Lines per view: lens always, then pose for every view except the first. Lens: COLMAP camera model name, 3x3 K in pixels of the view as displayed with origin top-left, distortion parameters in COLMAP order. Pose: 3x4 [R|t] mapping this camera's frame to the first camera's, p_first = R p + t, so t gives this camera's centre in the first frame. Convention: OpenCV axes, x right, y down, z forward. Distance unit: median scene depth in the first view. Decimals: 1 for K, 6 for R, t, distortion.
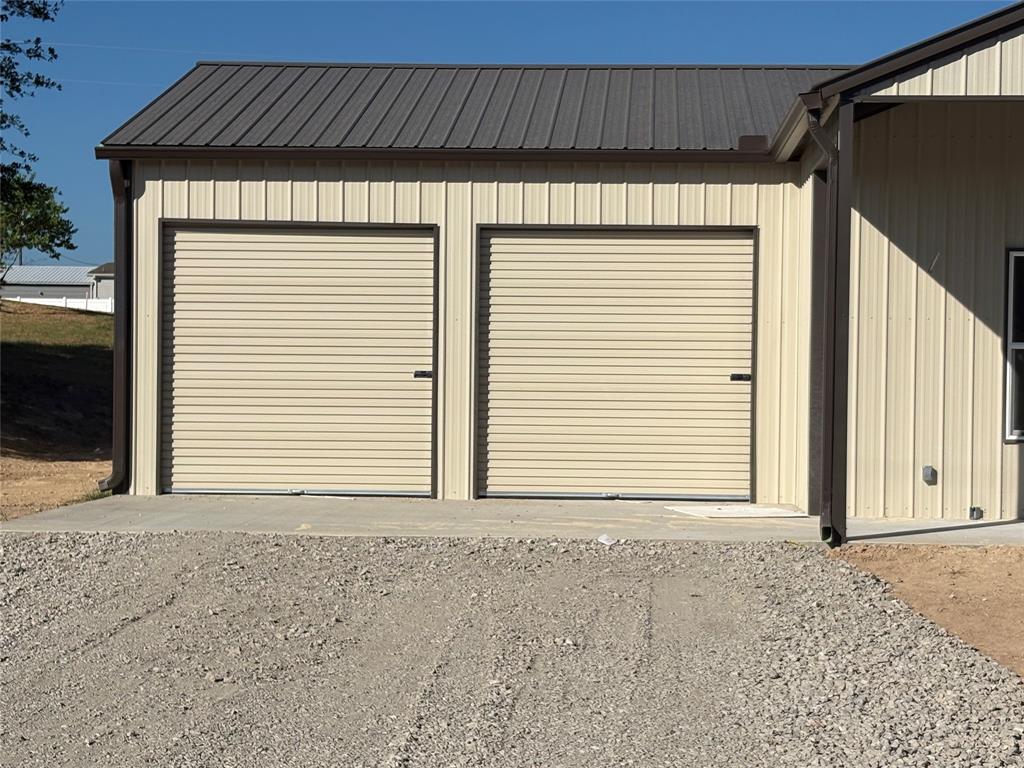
lens RADIAL K [[2236.1, 0, 512.0], [0, 2236.1, 384.0], [0, 0, 1]] dist [0.291051, -0.404557]
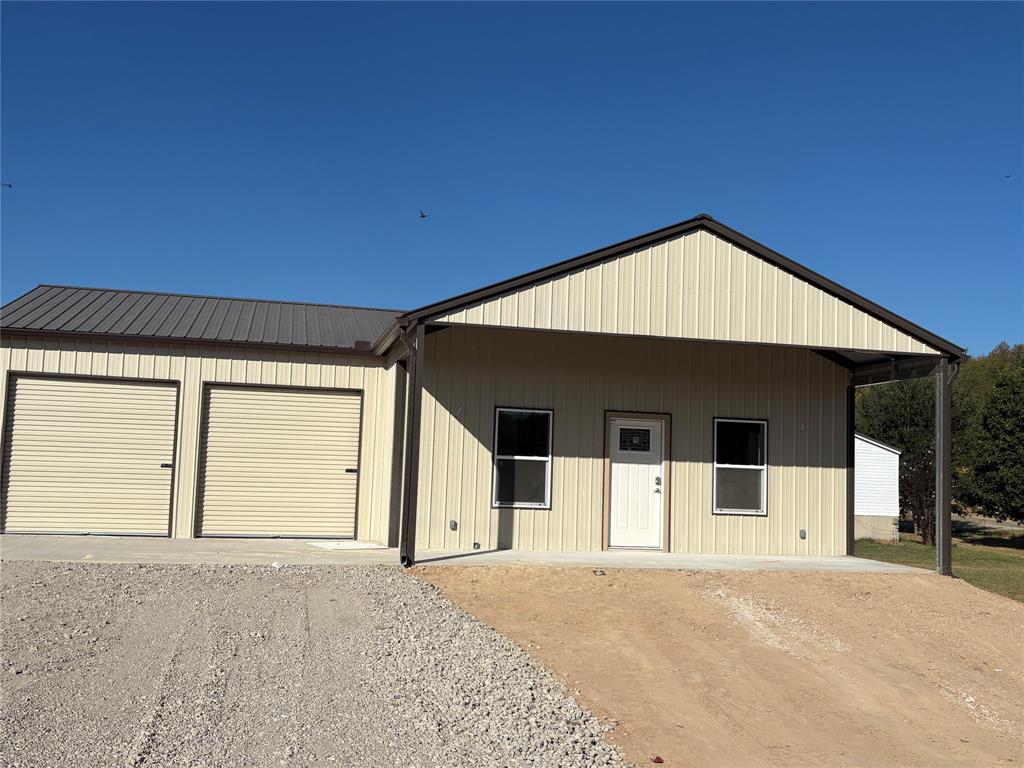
lens RADIAL K [[1005.5, 0, 512.0], [0, 1005.5, 384.0], [0, 0, 1]] dist [0.129197, -0.367139]
pose [[0.955839, 0.044643, 0.290480, -0.016680], [-0.020093, 0.996009, -0.086956, -0.004702], [-0.293203, 0.077279, 0.952922, 0.178519]]
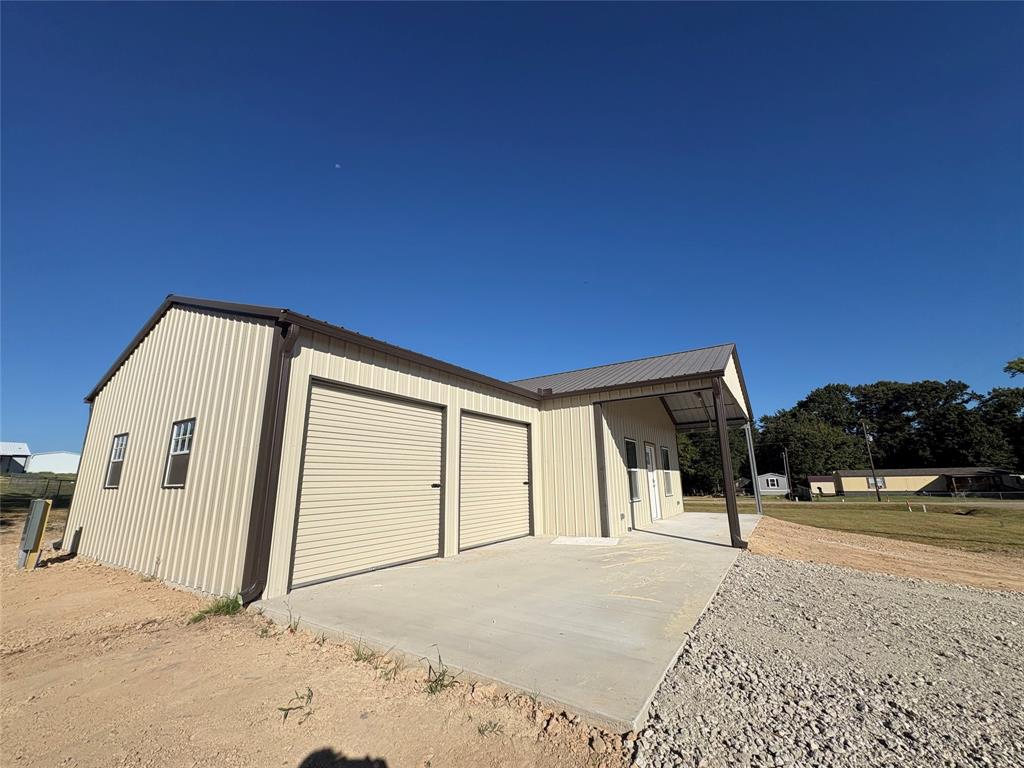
lens RADIAL K [[406.6, 0, 512.0], [0, 406.6, 384.0], [0, 0, 1]] dist [0.000281, -0.000495]
pose [[0.489669, 0.183797, 0.852316, -0.339040], [0.028116, 0.973693, -0.226124, -0.009303], [-0.871455, 0.134690, 0.471619, 0.856834]]
